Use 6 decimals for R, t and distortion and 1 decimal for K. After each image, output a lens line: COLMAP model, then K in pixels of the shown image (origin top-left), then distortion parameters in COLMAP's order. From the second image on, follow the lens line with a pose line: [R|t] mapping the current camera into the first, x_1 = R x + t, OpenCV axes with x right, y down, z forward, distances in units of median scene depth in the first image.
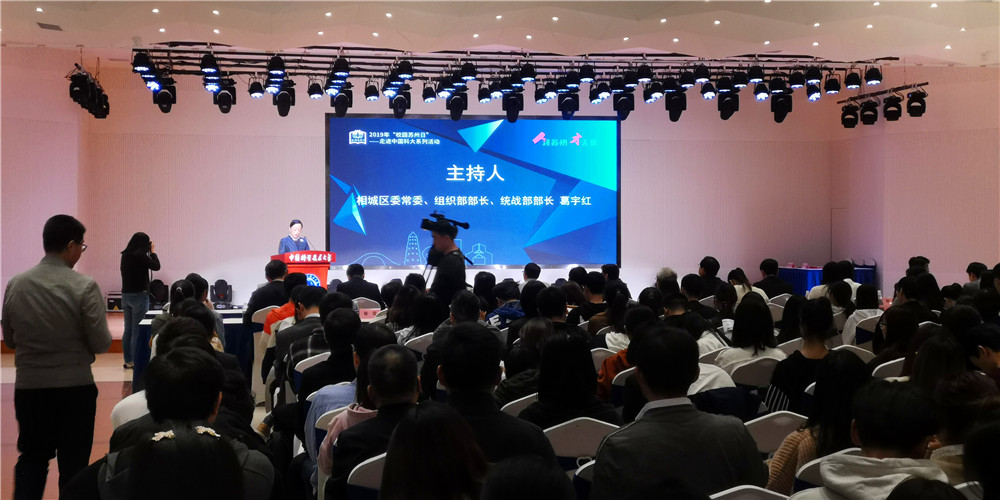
lens RADIAL K [[1579.1, 0, 498.6], [0, 1579.1, 250.6], [0, 0, 1]] dist [0.134028, 0.000000]
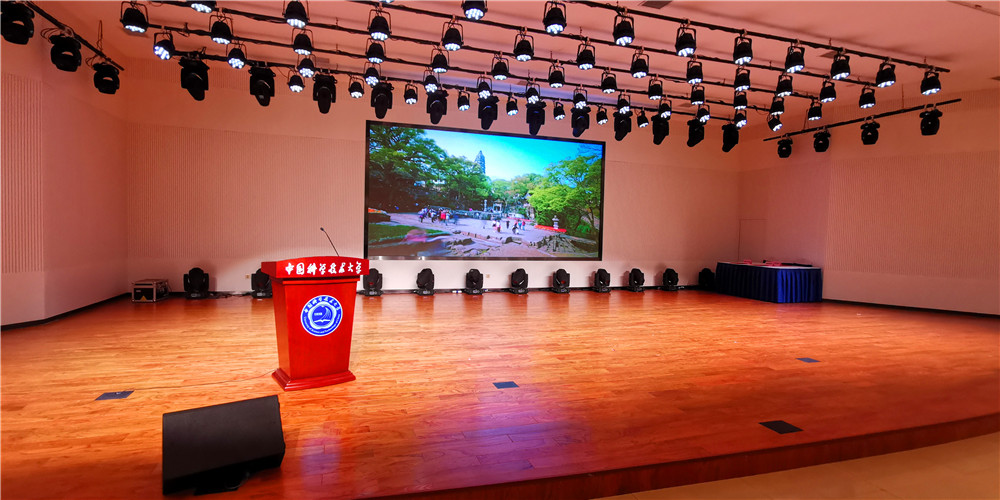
lens RADIAL K [[482.0, 0, 493.9], [0, 482.0, 246.1], [0, 0, 1]] dist [0.011724, 0.000775]
pose [[0.990402, 0.023871, 0.136138, -0.067087], [-0.027441, 0.999325, 0.024406, -0.008580], [-0.135464, -0.027908, 0.990389, 0.673919]]
